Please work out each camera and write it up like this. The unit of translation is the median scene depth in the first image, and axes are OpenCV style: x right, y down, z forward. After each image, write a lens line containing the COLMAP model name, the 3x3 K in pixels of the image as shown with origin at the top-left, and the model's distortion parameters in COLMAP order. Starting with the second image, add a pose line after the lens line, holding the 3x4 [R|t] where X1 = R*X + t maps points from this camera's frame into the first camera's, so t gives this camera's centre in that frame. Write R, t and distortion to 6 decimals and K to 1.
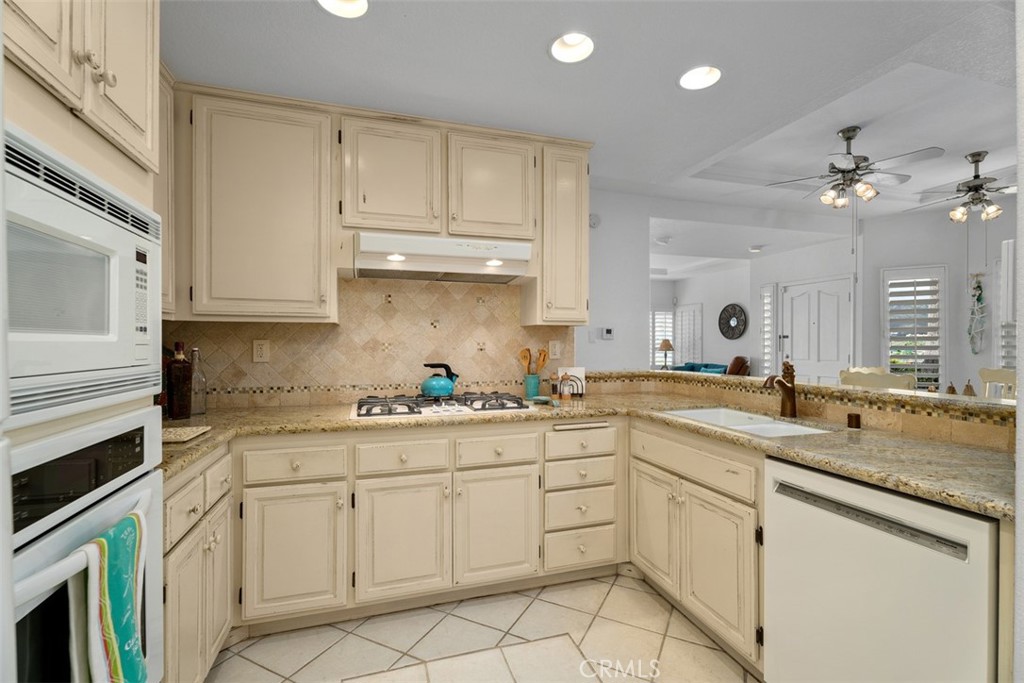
lens RADIAL K [[460.9, 0, 492.0], [0, 460.9, 343.0], [0, 0, 1]] dist [0.001900, -0.000496]
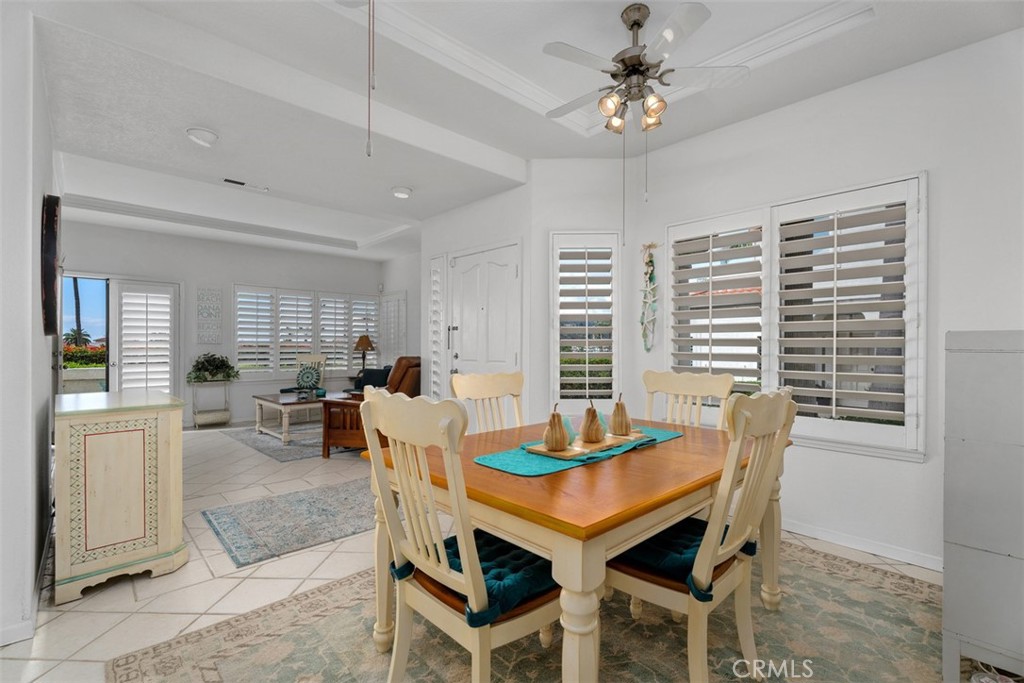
lens RADIAL K [[460.9, 0, 516.5], [0, 460.9, 339.9], [0, 0, 1]] dist [0.001900, -0.000496]
pose [[0.879670, 0.010480, 0.475469, 0.929745], [-0.004908, 0.999904, -0.012959, 0.030788], [-0.475559, 0.009066, 0.879637, 0.816762]]
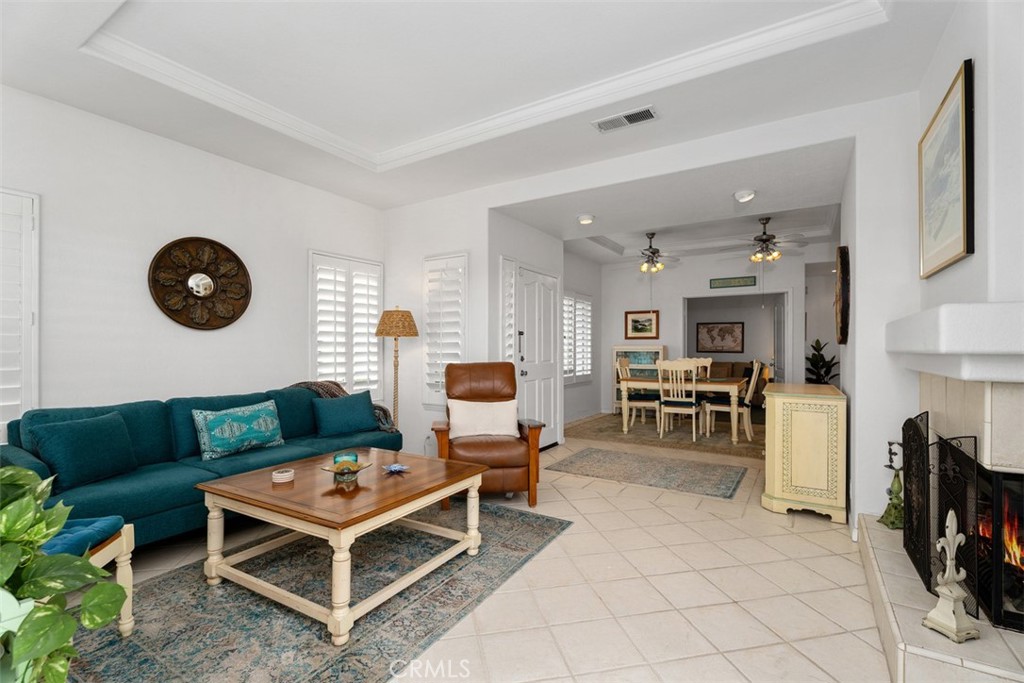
lens RADIAL K [[460.9, 0, 515.7], [0, 460.9, 342.5], [0, 0, 1]] dist [0.001900, -0.000496]
pose [[-0.677446, 0.006384, 0.735545, 0.197292], [-0.001947, 0.999943, -0.010472, 0.022214], [-0.735570, -0.008526, -0.677395, 3.700674]]
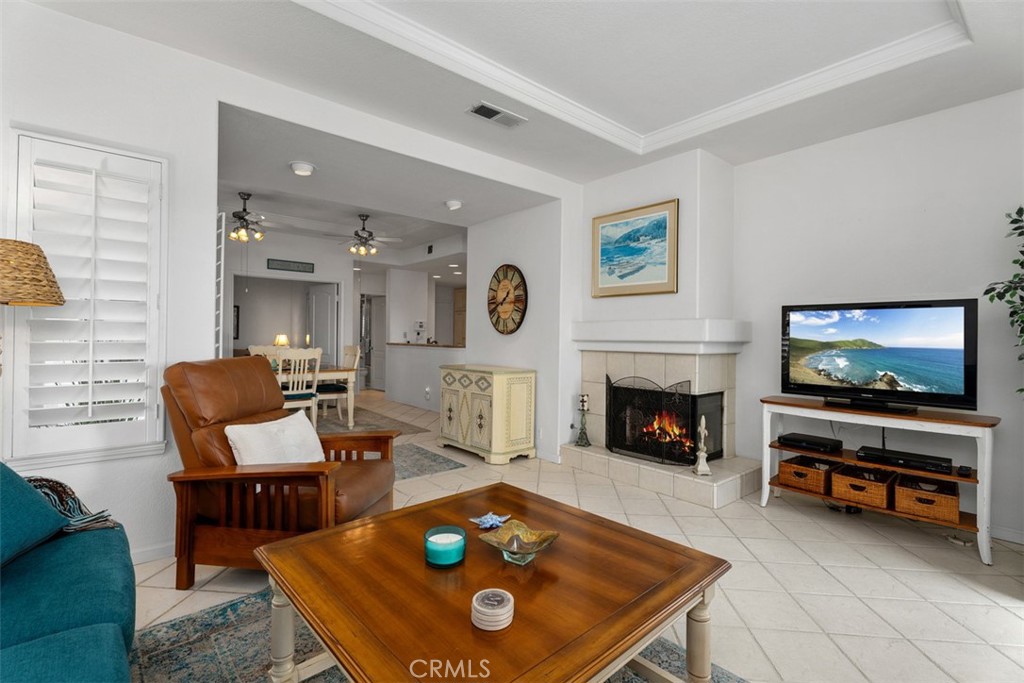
lens RADIAL K [[460.9, 0, 504.2], [0, 460.9, 333.4], [0, 0, 1]] dist [0.001900, -0.000496]
pose [[-0.912372, -0.013275, -0.409148, 1.319434], [-0.010878, 0.999907, -0.008185, 0.025634], [0.409219, -0.003017, -0.912431, 3.800338]]
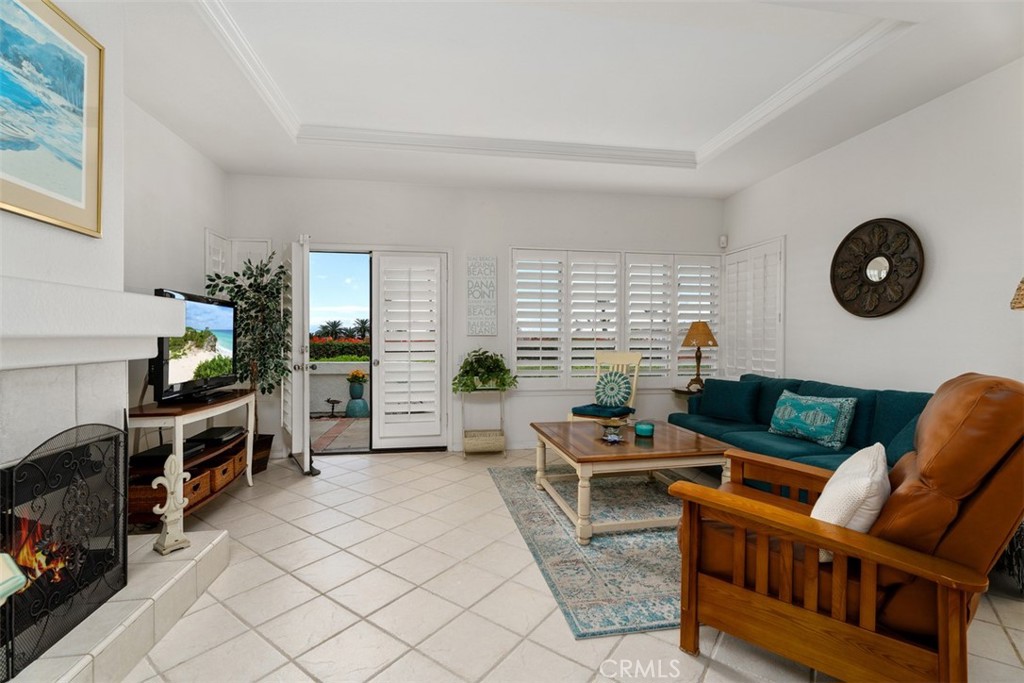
lens RADIAL K [[460.9, 0, 508.2], [0, 460.9, 340.8], [0, 0, 1]] dist [0.001900, -0.000496]
pose [[0.993685, 0.006112, -0.112041, 0.951516], [-0.005017, 0.999937, 0.010048, 0.029565], [0.112095, -0.009423, 0.993653, 2.088885]]
